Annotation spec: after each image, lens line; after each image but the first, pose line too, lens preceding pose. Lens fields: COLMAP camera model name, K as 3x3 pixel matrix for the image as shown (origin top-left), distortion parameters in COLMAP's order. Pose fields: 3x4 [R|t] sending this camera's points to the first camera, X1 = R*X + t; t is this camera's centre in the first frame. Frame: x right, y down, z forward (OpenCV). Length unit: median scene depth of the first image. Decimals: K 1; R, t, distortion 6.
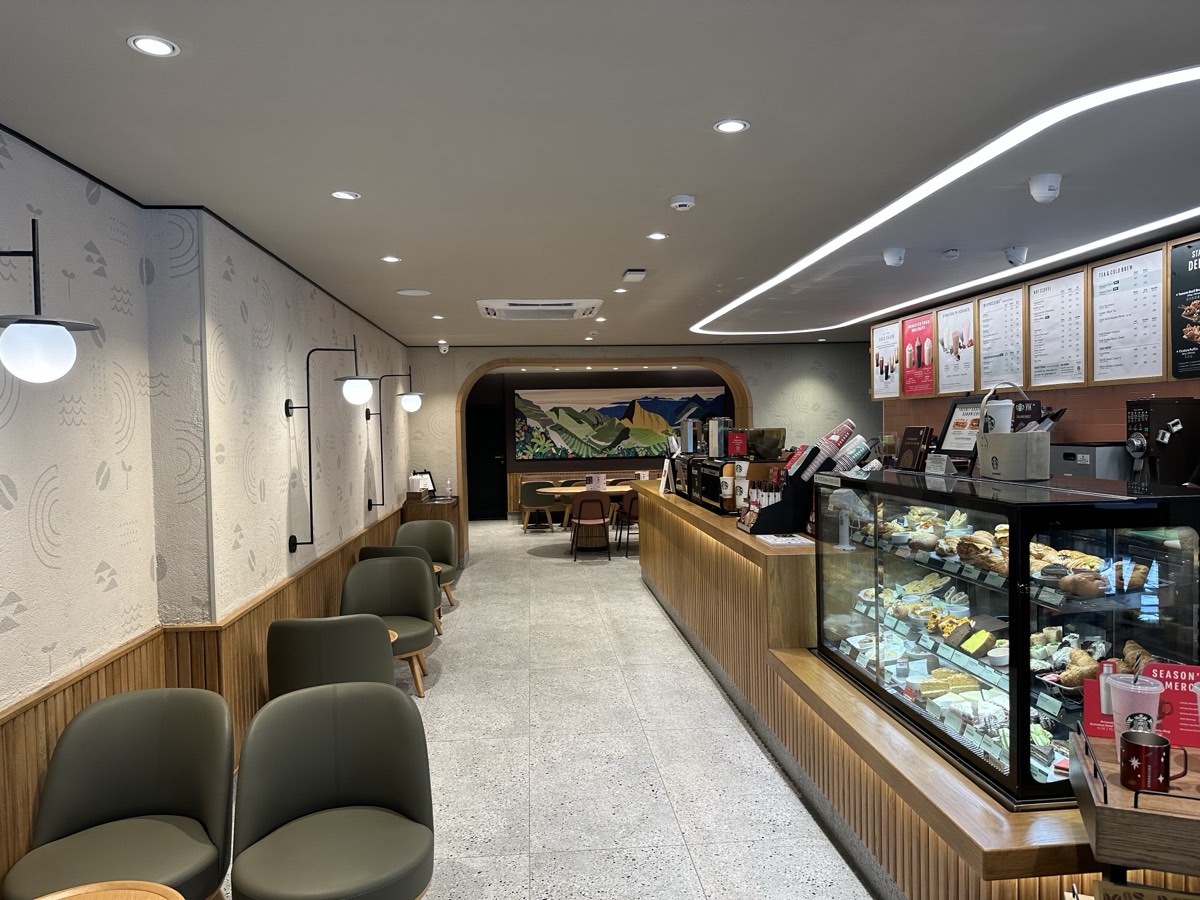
lens RADIAL K [[835.6, 0, 600.9], [0, 835.6, 449.6], [0, 0, 1]] dist [0.002111, 0.000337]
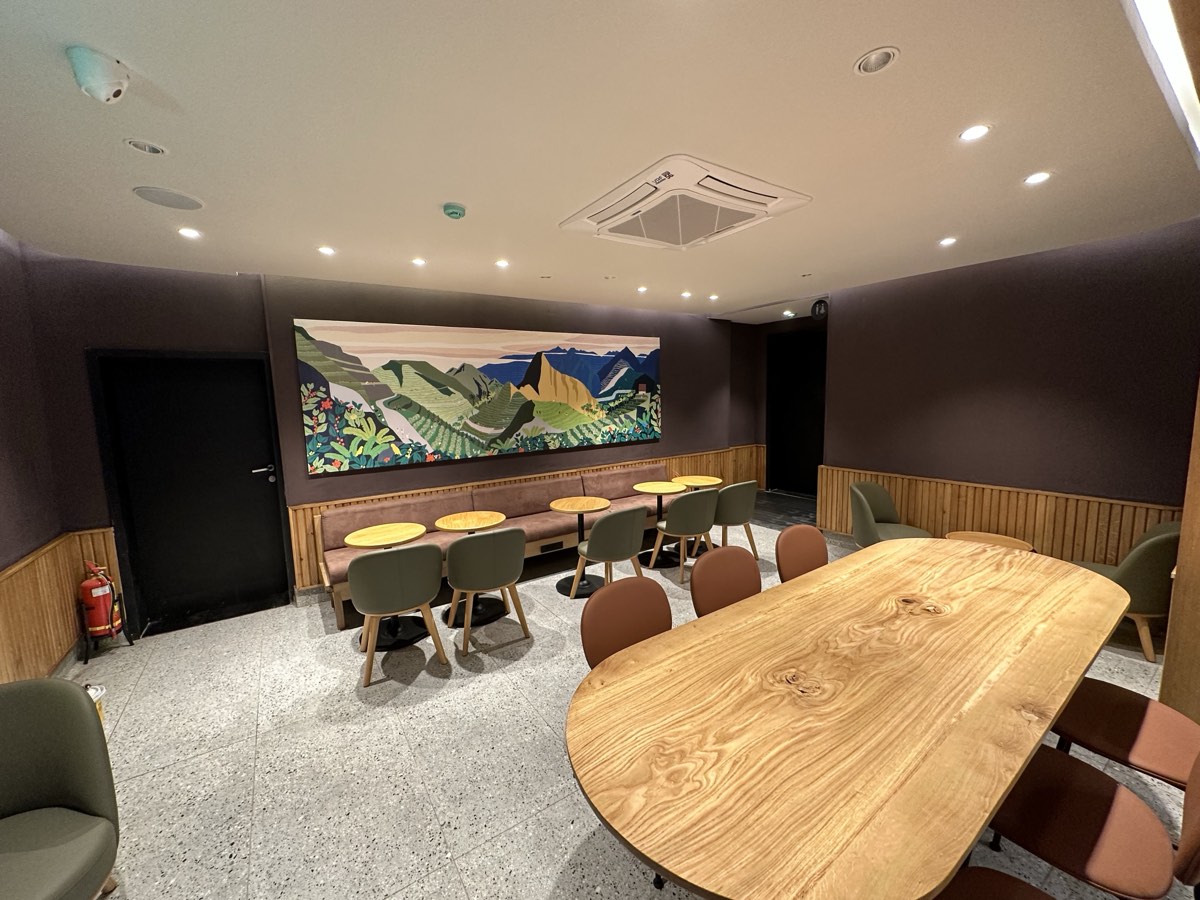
lens RADIAL K [[488.4, 0, 599.1], [0, 488.4, 451.3], [0, 0, 1]] dist [-0.000751, -0.000074]
pose [[0.845394, -0.068462, 0.529738, -0.107599], [0.024335, 0.995659, 0.089841, -0.020904], [-0.533589, -0.063060, 0.843390, 0.691923]]
